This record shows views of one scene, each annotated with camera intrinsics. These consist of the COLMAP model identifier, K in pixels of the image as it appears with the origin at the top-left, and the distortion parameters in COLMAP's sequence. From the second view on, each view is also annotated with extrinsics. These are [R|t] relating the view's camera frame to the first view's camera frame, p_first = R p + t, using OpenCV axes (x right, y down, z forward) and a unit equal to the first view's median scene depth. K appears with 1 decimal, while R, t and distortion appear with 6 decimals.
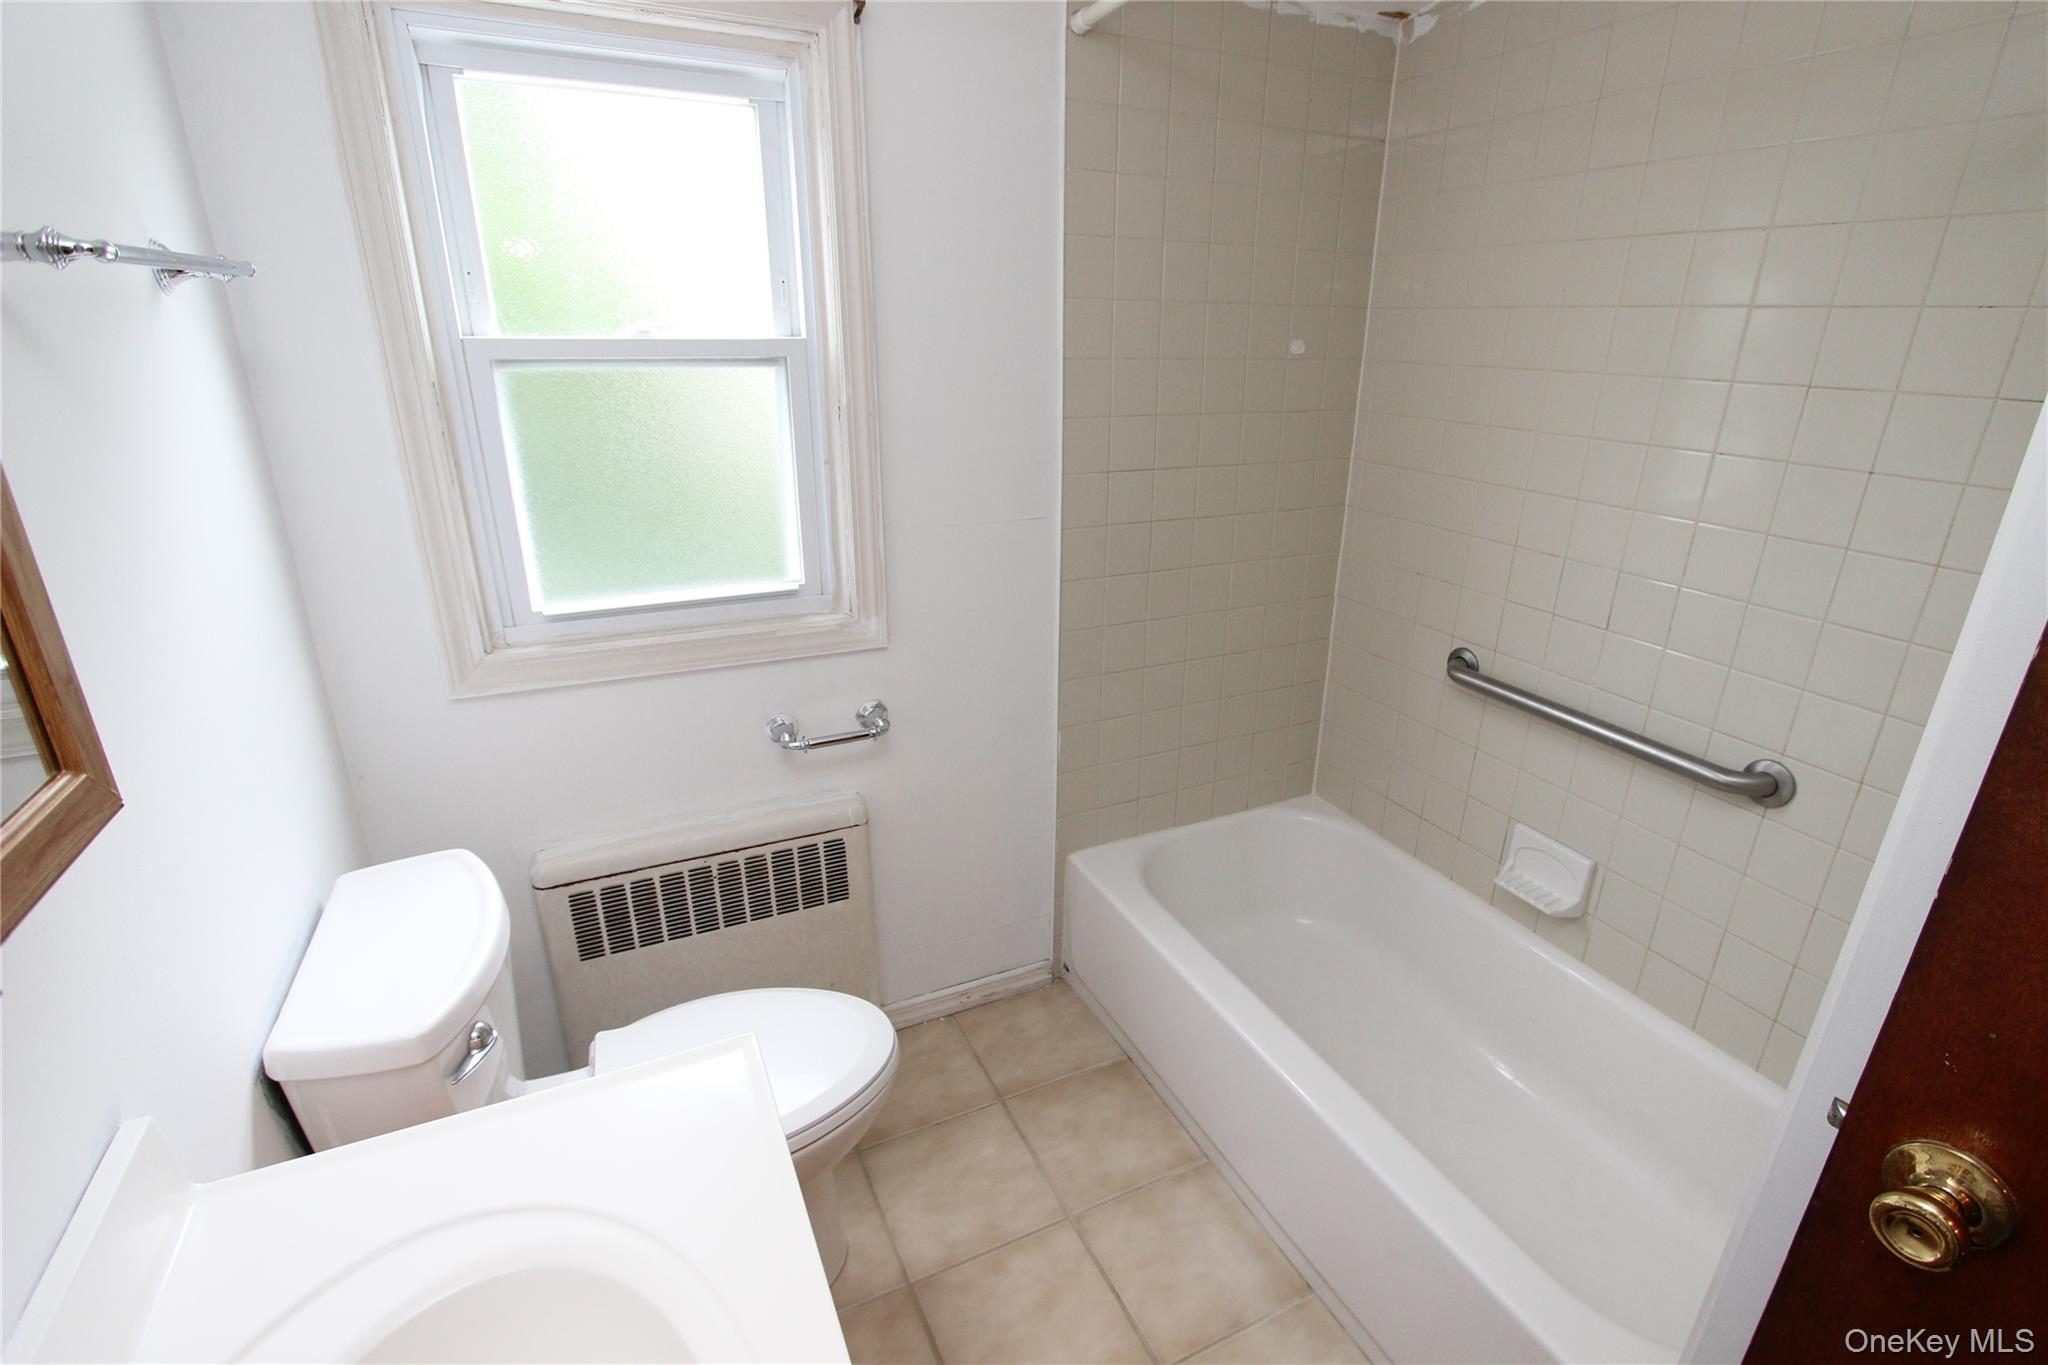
lens RADIAL K [[957.7, 0, 1028.6], [0, 957.7, 691.3], [0, 0, 1]] dist [-0.021438, 0.000880]
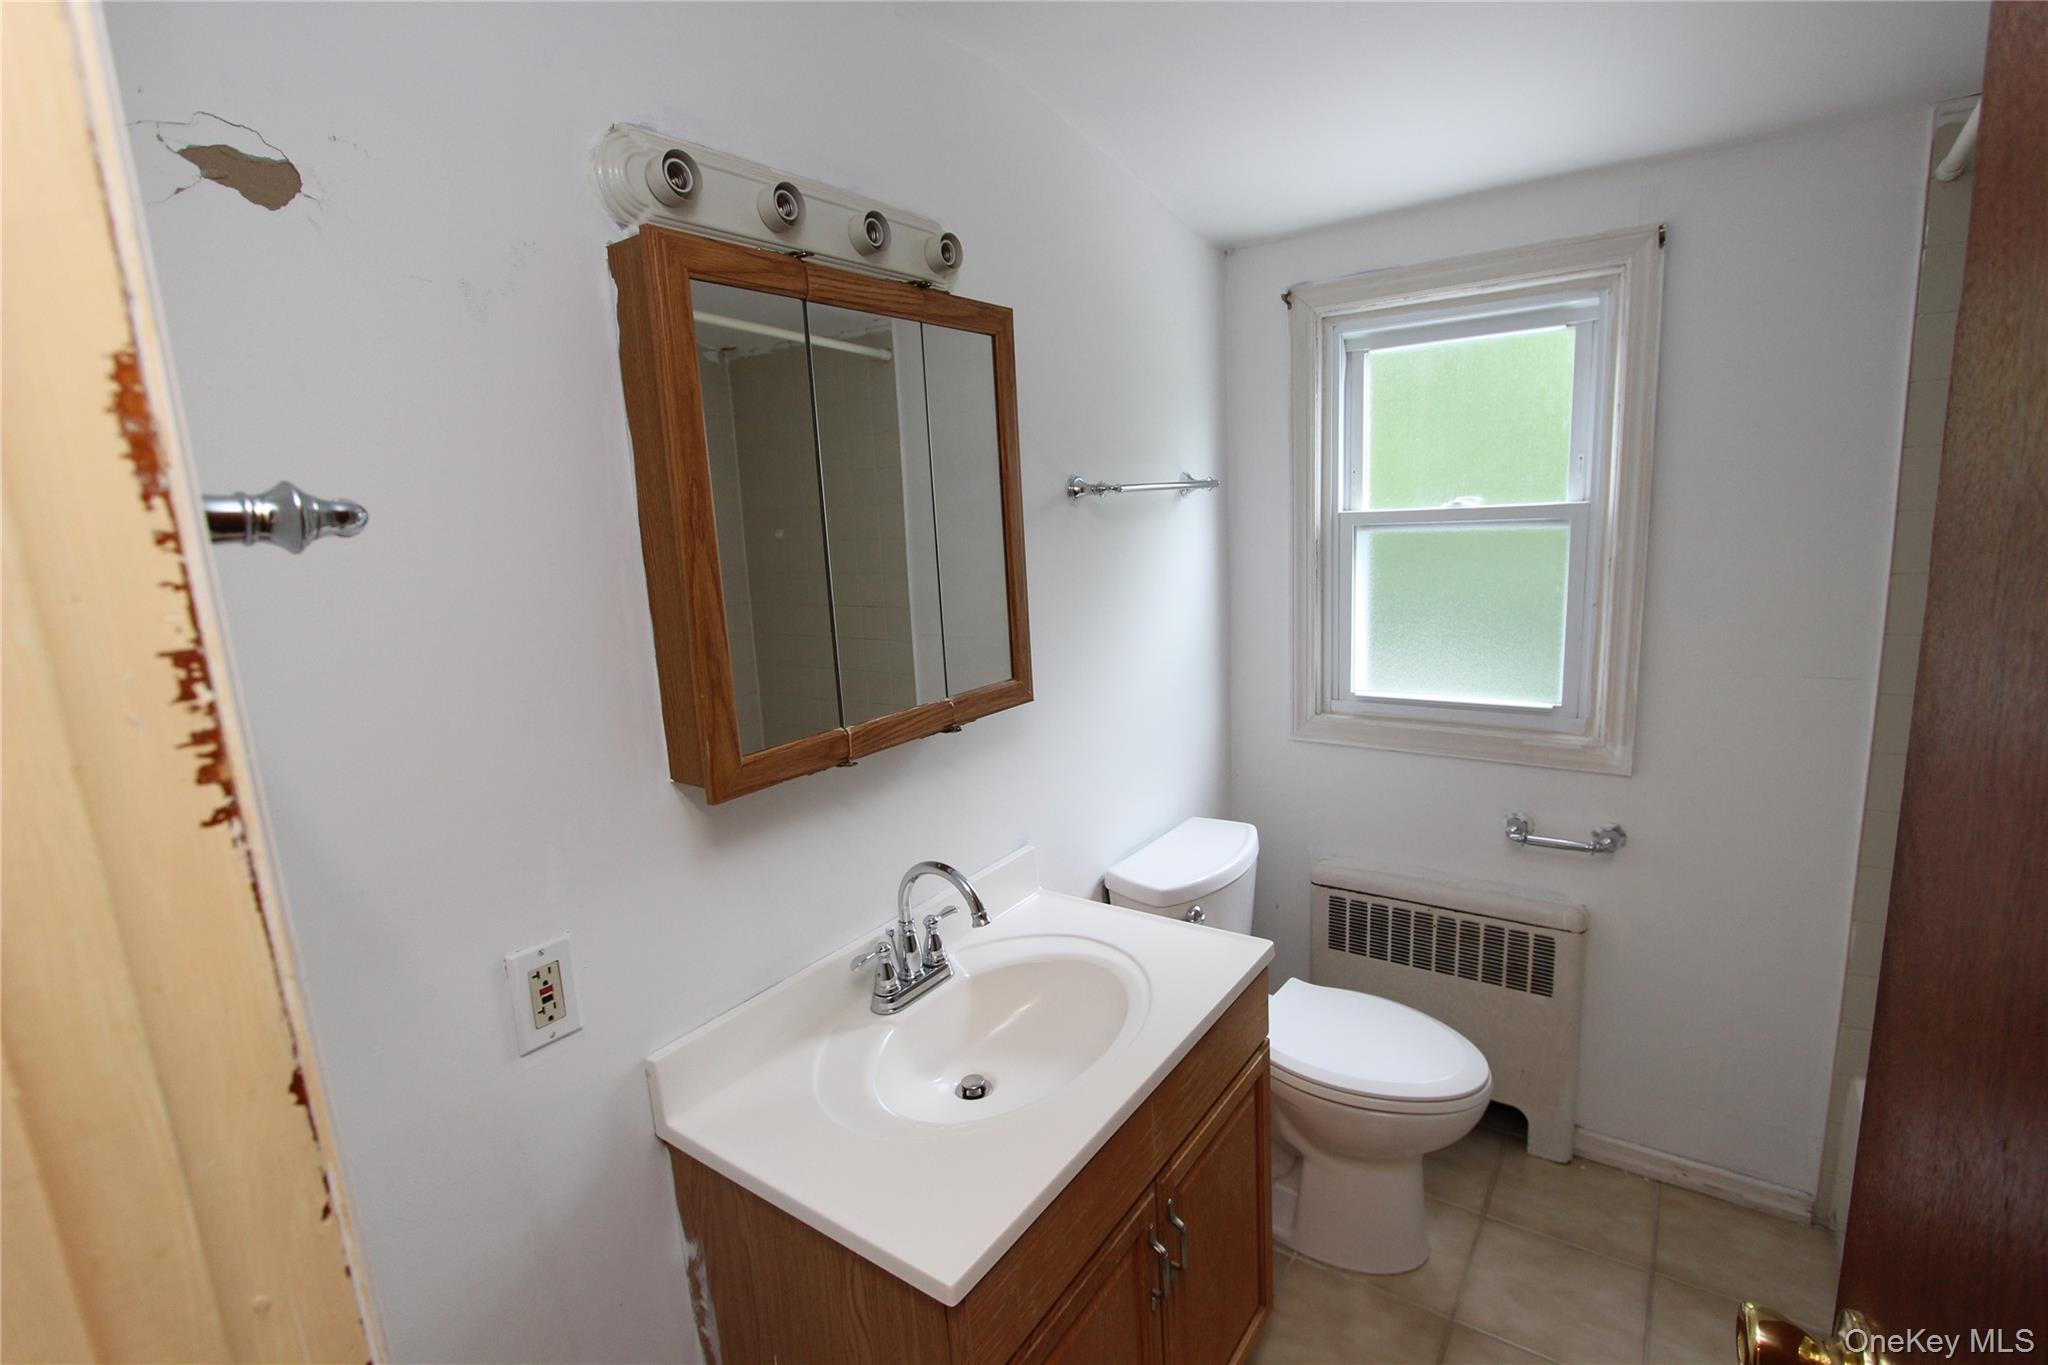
lens RADIAL K [[957.7, 0, 1032.9], [0, 957.7, 687.0], [0, 0, 1]] dist [-0.021438, 0.000880]
pose [[0.469474, 0.123814, -0.874222, 0.471338], [-0.256216, 0.966619, -0.000692, 0.030260], [0.844954, 0.224314, 0.485526, -0.106846]]
